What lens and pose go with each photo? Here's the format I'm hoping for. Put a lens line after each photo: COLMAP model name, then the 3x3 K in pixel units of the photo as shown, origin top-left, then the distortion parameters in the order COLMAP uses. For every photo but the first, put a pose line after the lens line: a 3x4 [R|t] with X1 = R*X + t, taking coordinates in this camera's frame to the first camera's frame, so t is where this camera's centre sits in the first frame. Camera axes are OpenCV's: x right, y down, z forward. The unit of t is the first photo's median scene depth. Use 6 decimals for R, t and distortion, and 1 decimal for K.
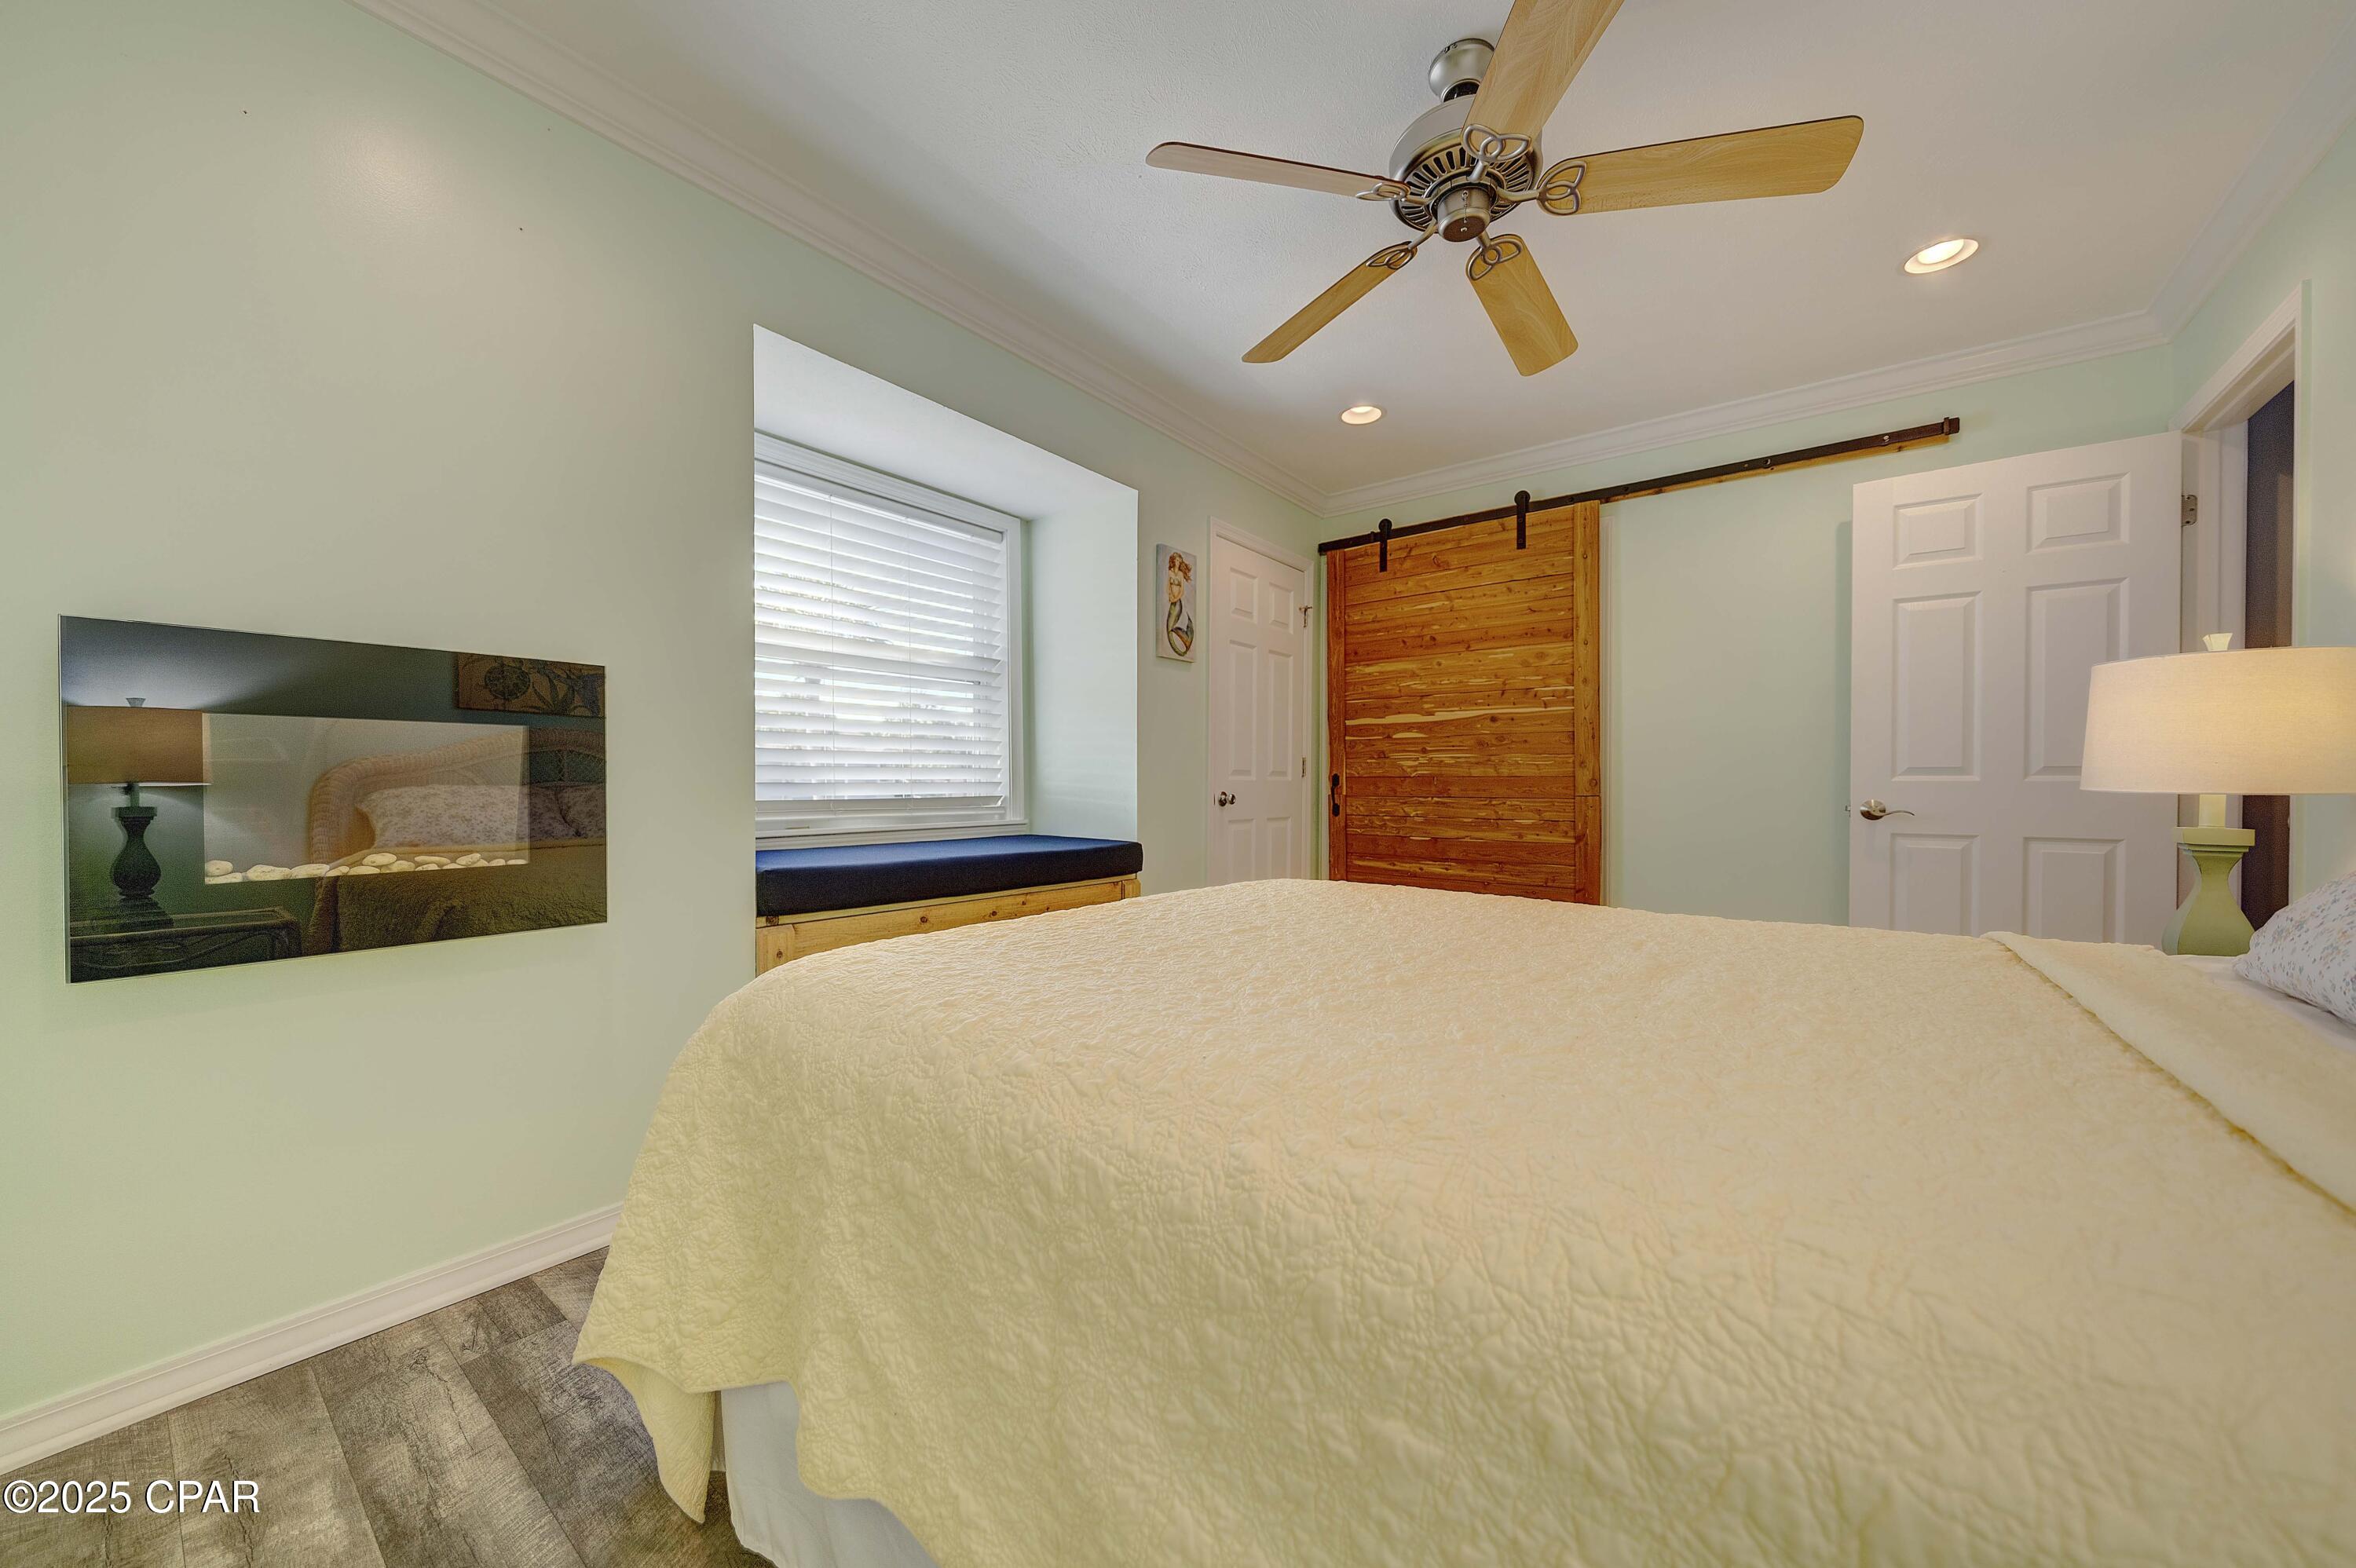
lens RADIAL K [[824.8, 0, 1190.1], [0, 824.8, 792.9], [0, 0, 1]] dist [-0.000234, -0.000038]
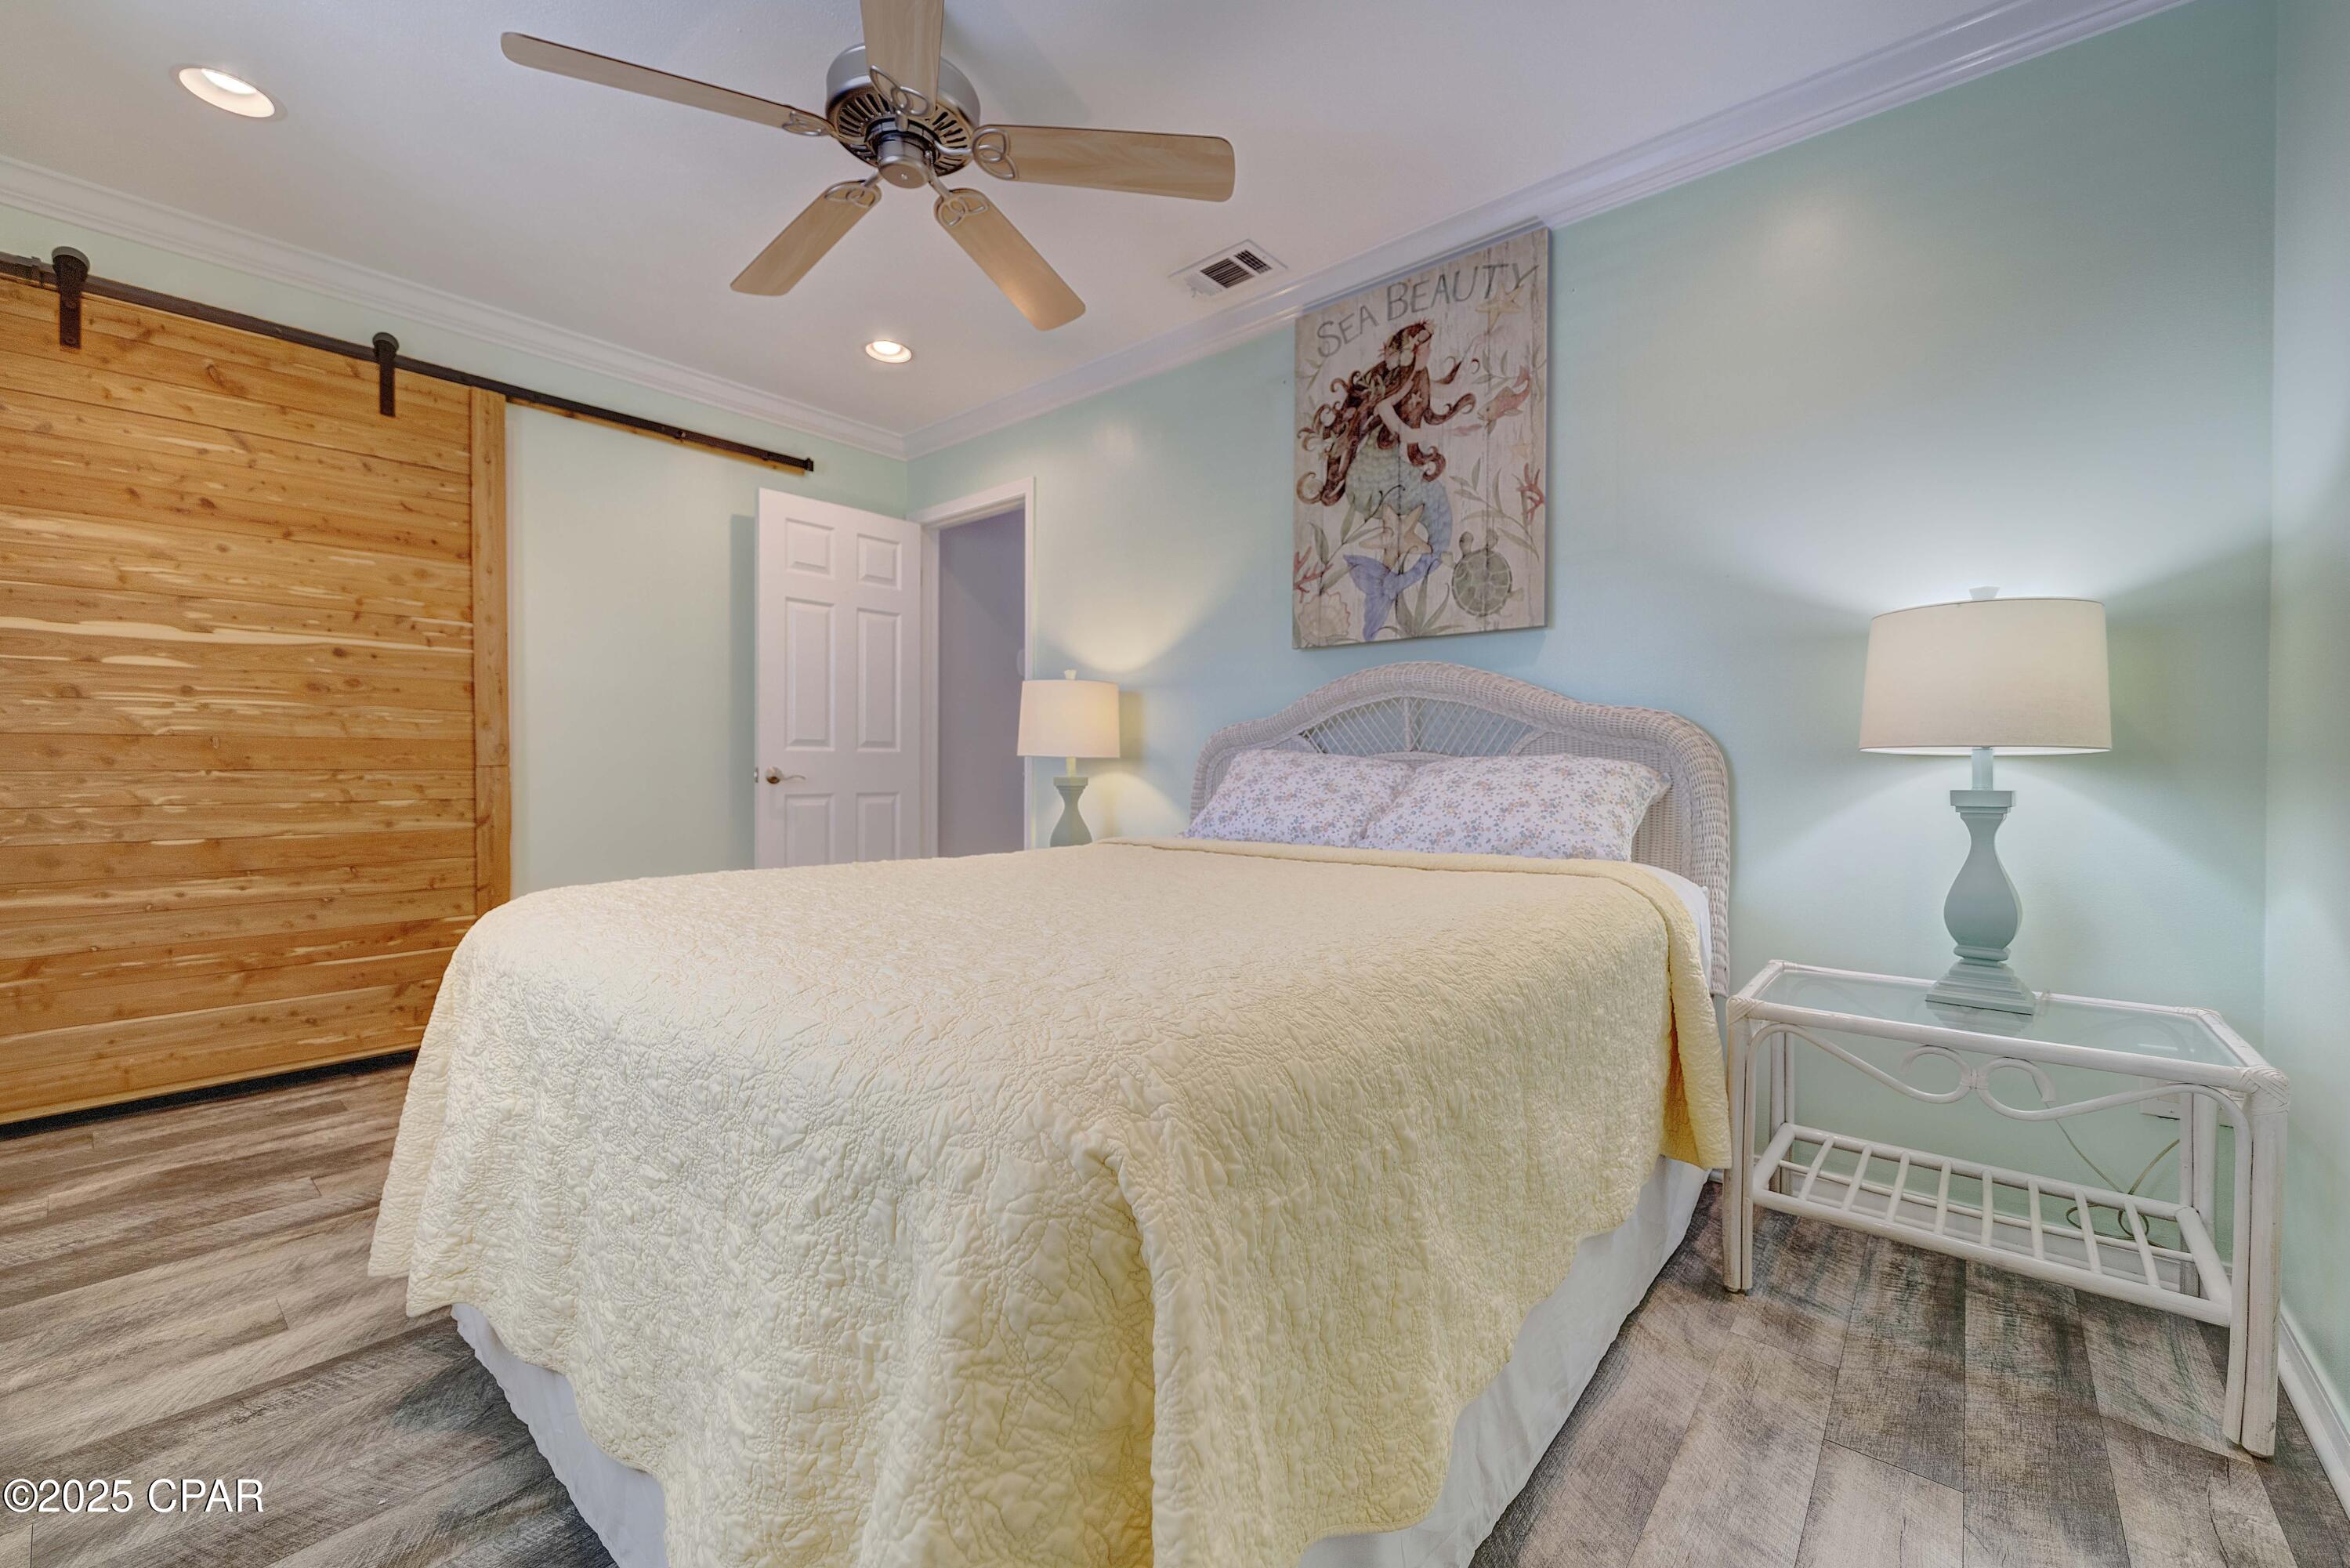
lens RADIAL K [[944.8, 0, 1175.0], [0, 944.8, 784.0], [0, 0, 1]] dist [-0.006681, -0.000143]
pose [[0.062341, -0.019073, 0.997873, -0.361461], [0.012462, 0.999754, 0.018331, 0.011948], [-0.997977, 0.011293, 0.062563, 0.283302]]
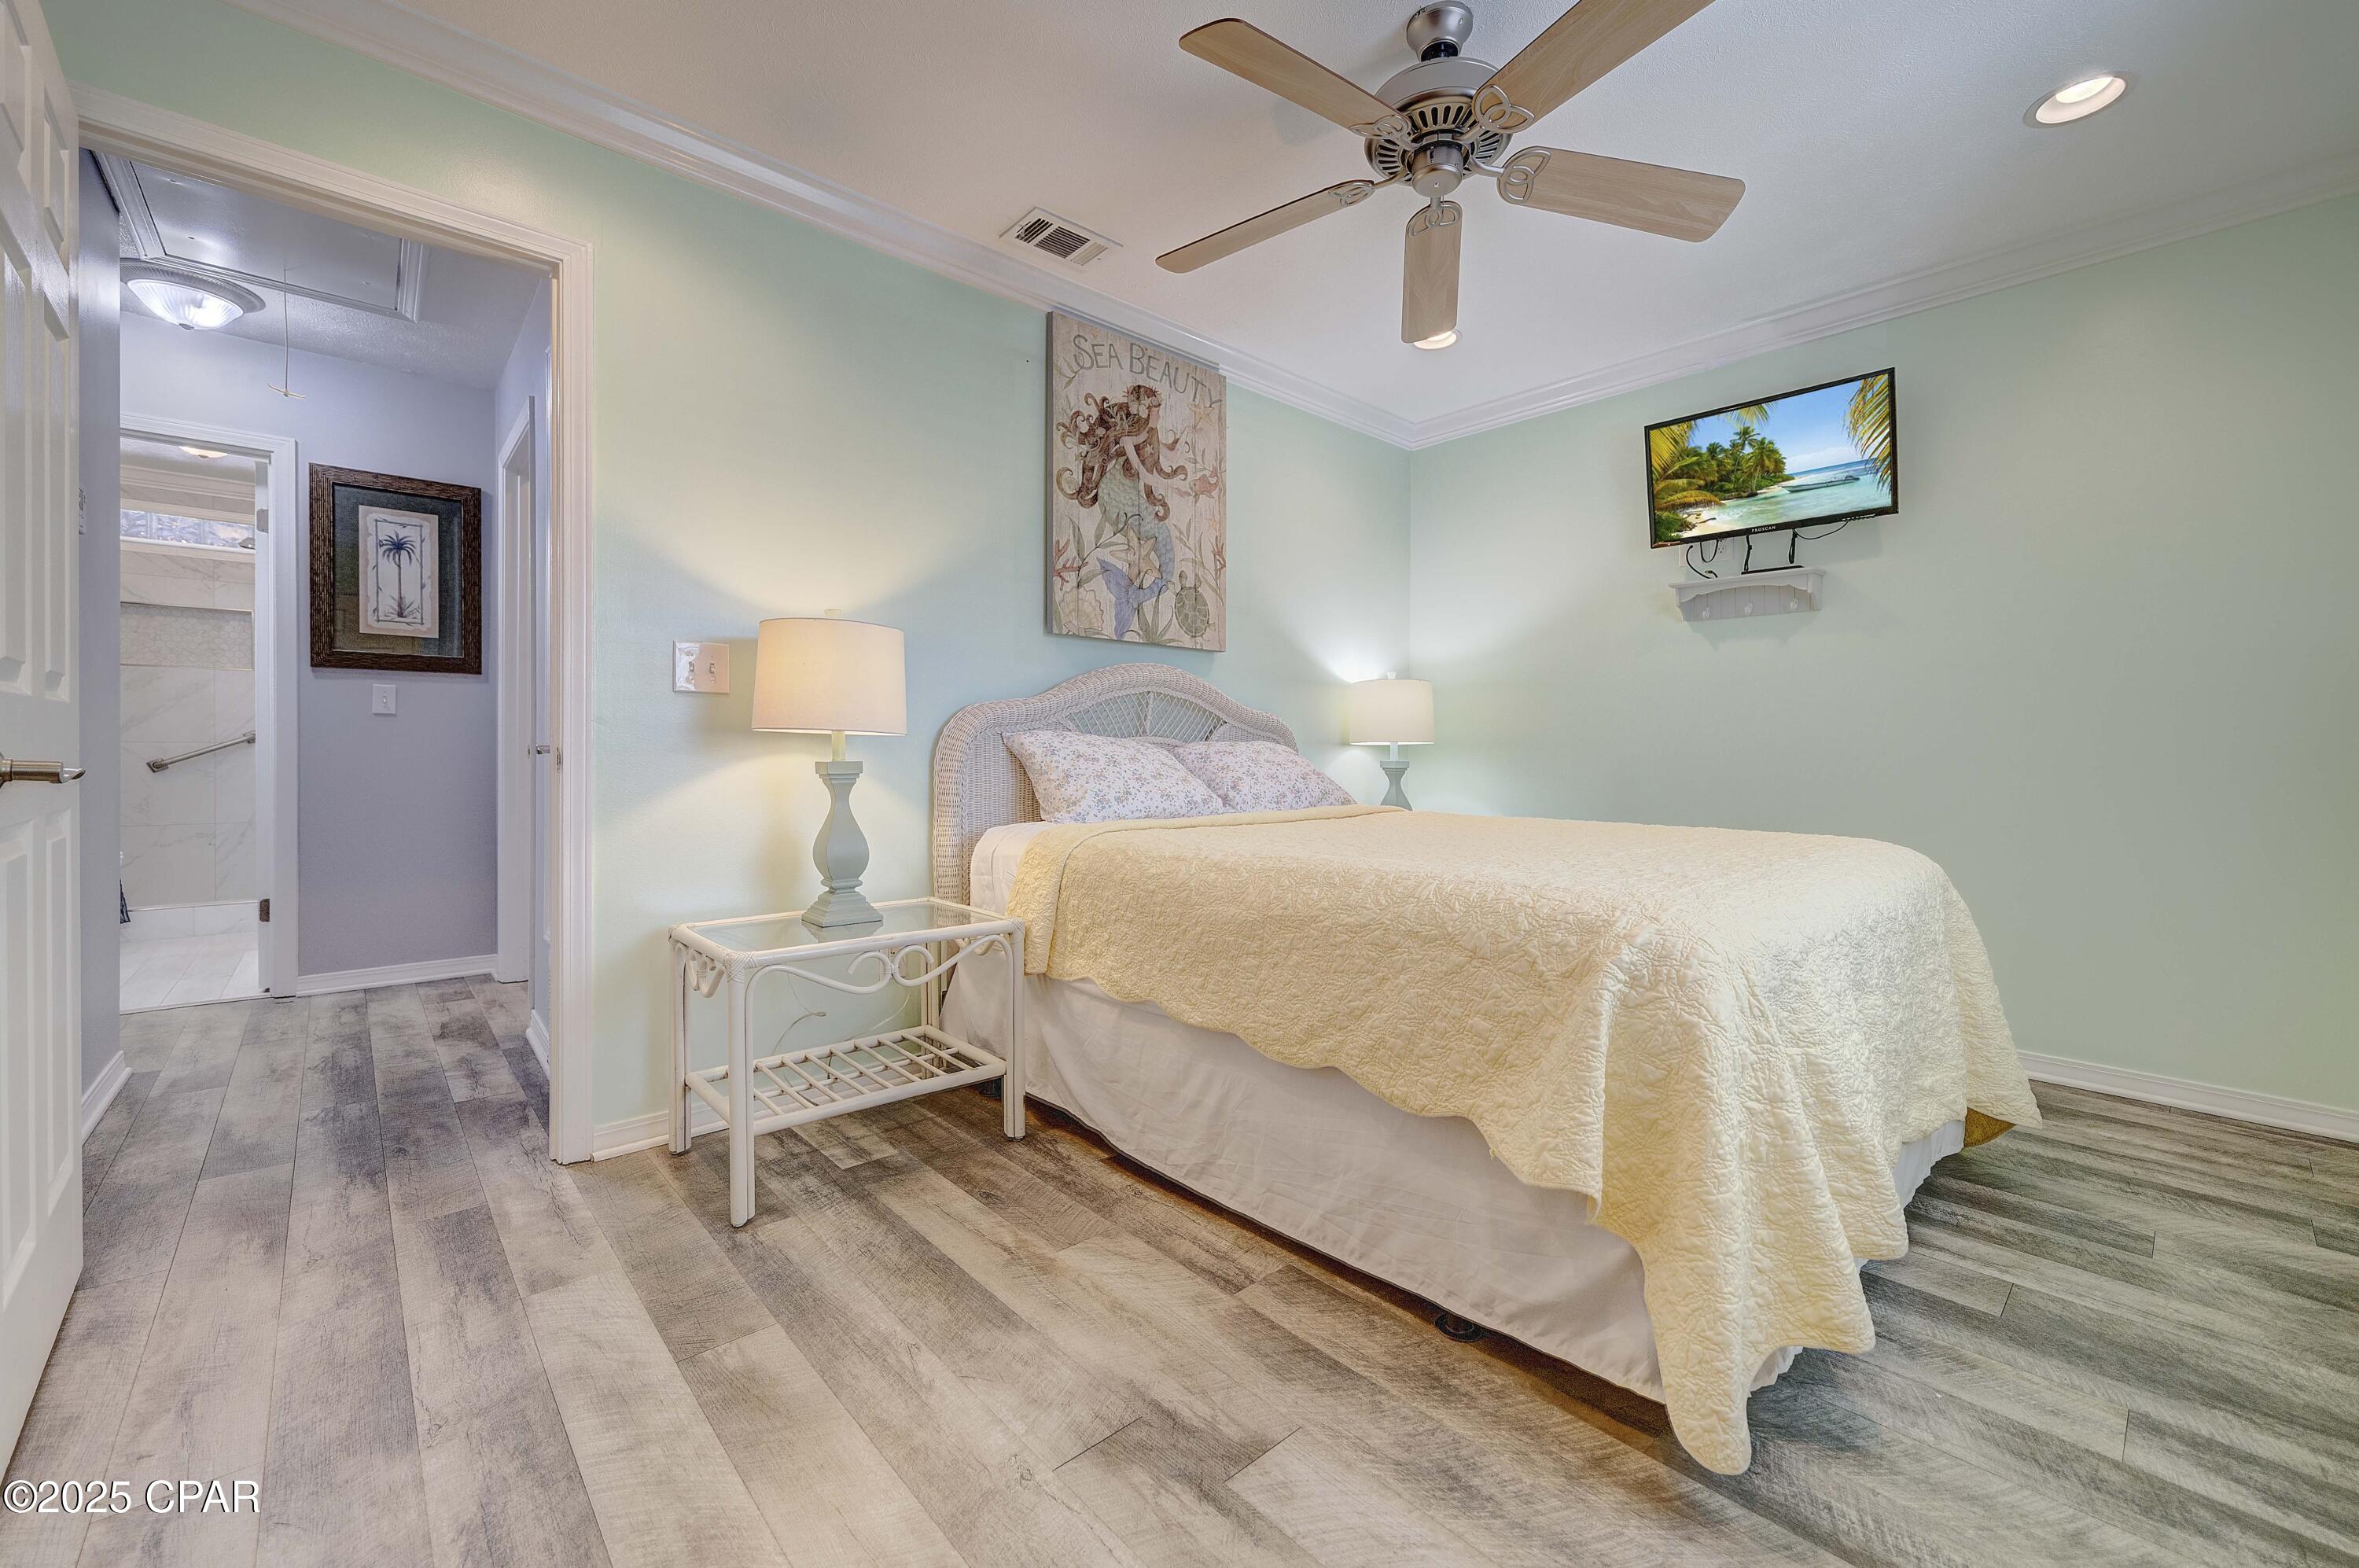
lens RADIAL K [[939.2, 0, 1181.7], [0, 939.2, 756.8], [0, 0, 1]] dist [-0.000043, -0.000196]
pose [[-0.981579, -0.014068, 0.190536, 0.189092], [-0.009779, 0.999678, 0.023431, 0.000609], [-0.190804, 0.021136, -0.981401, 1.028439]]
